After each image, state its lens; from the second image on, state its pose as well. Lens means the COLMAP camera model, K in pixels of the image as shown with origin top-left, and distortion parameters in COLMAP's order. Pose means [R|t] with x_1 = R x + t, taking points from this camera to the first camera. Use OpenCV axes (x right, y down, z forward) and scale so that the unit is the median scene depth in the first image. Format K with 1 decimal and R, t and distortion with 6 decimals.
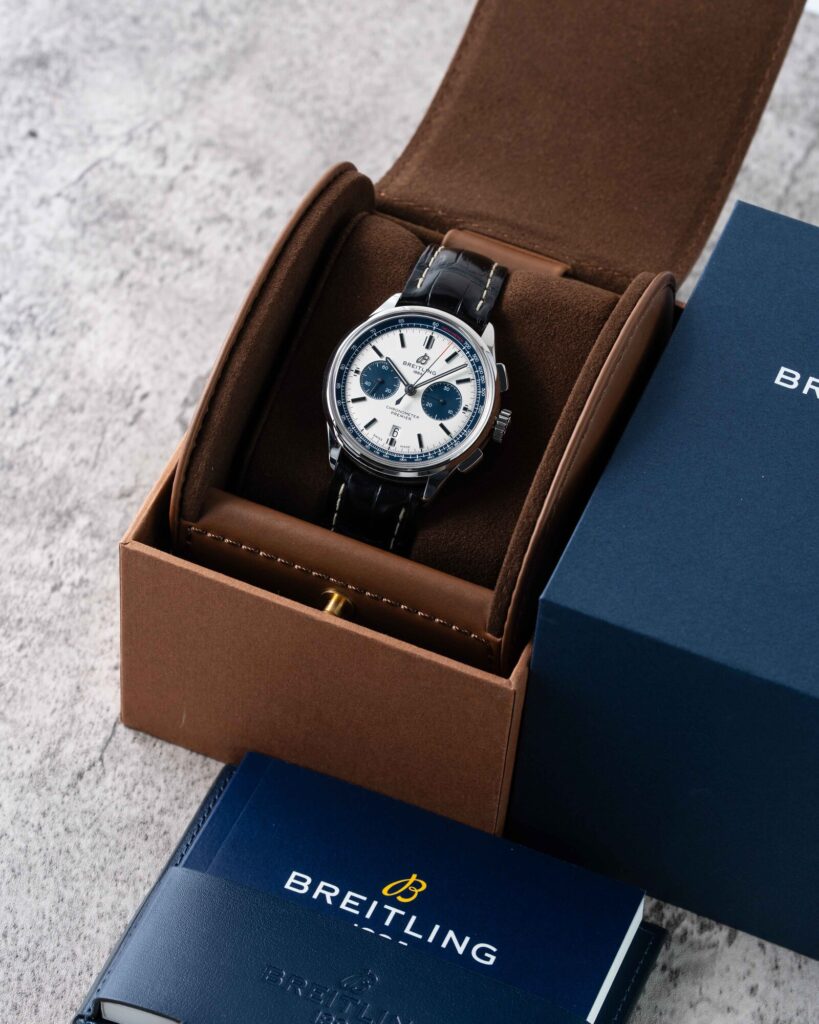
lens RADIAL K [[3488.1, 0, 409.5], [0, 3488.1, 512.0], [0, 0, 1]] dist [-0.071336, -0.631770]
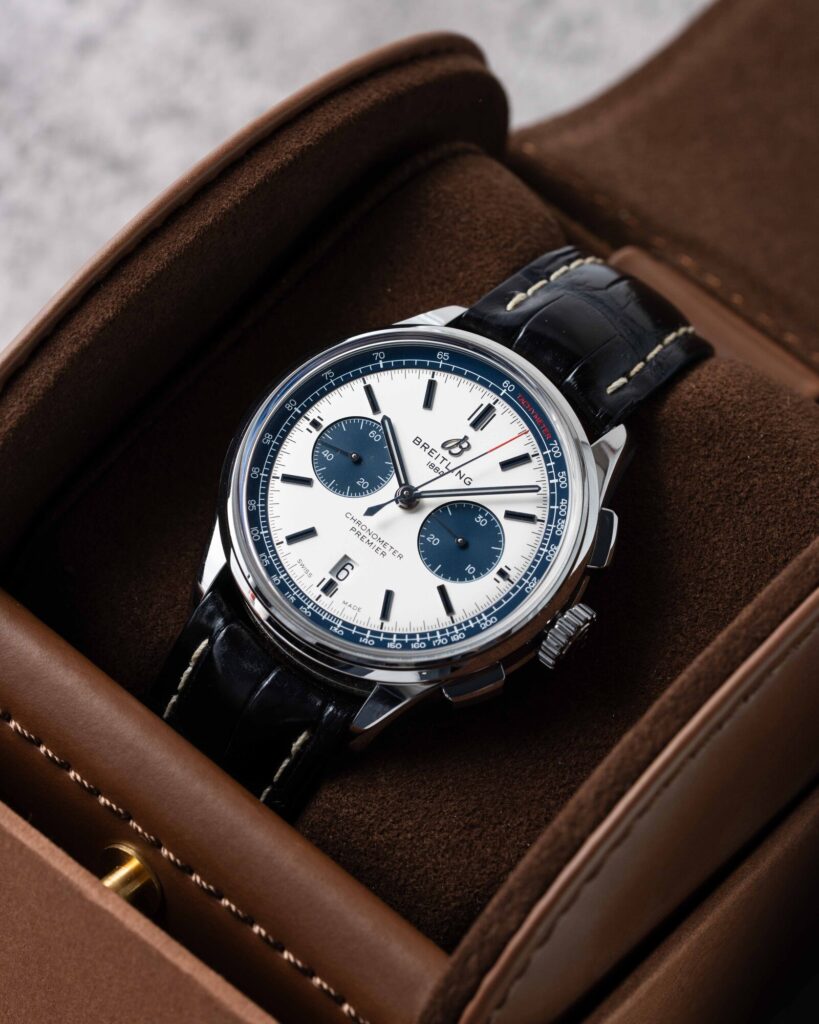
lens RADIAL K [[3966.3, 0, 409.5], [0, 3966.3, 512.0], [0, 0, 1]] dist [-0.085335, 0.097842]
pose [[0.935046, 0.331701, -0.125152, 0.067497], [-0.341371, 0.937655, -0.065333, 0.001376], [0.095679, 0.103812, 0.989984, 0.475238]]
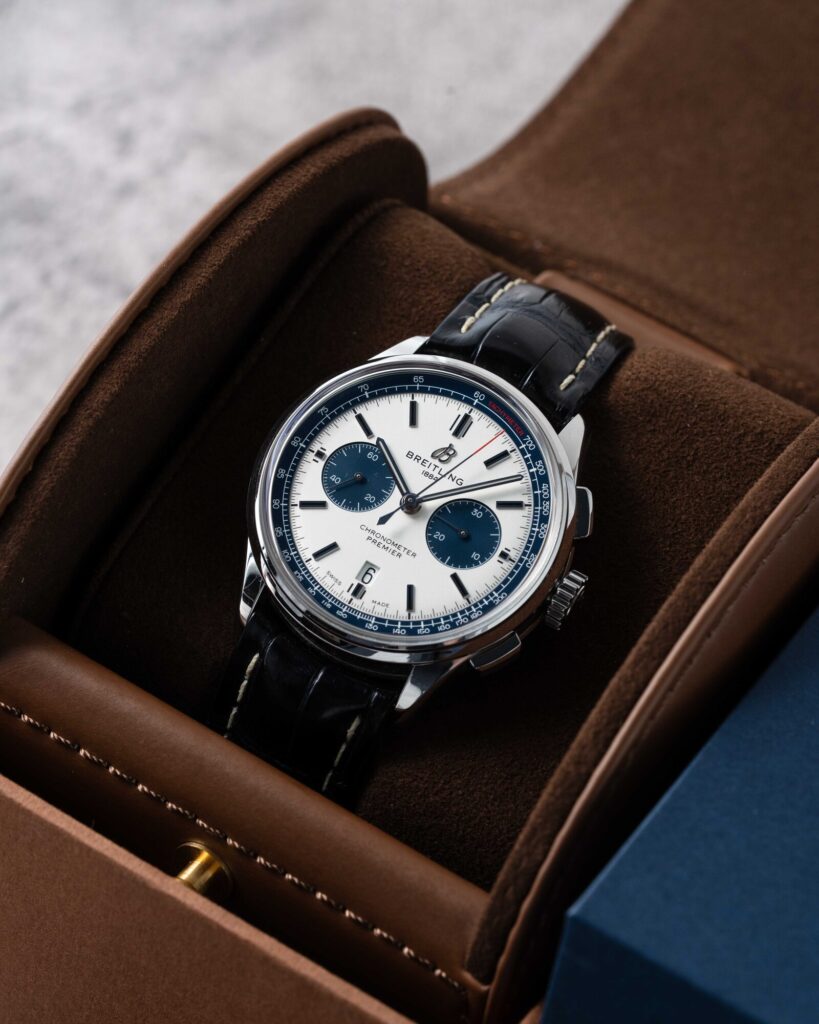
lens RADIAL K [[3966.3, 0, 409.5], [0, 3966.3, 512.0], [0, 0, 1]] dist [-0.085335, 0.097842]
pose [[0.982641, 0.175863, -0.059070, 0.036521], [-0.181463, 0.977347, -0.108918, 0.032991], [0.038577, 0.117746, 0.992294, 0.391763]]
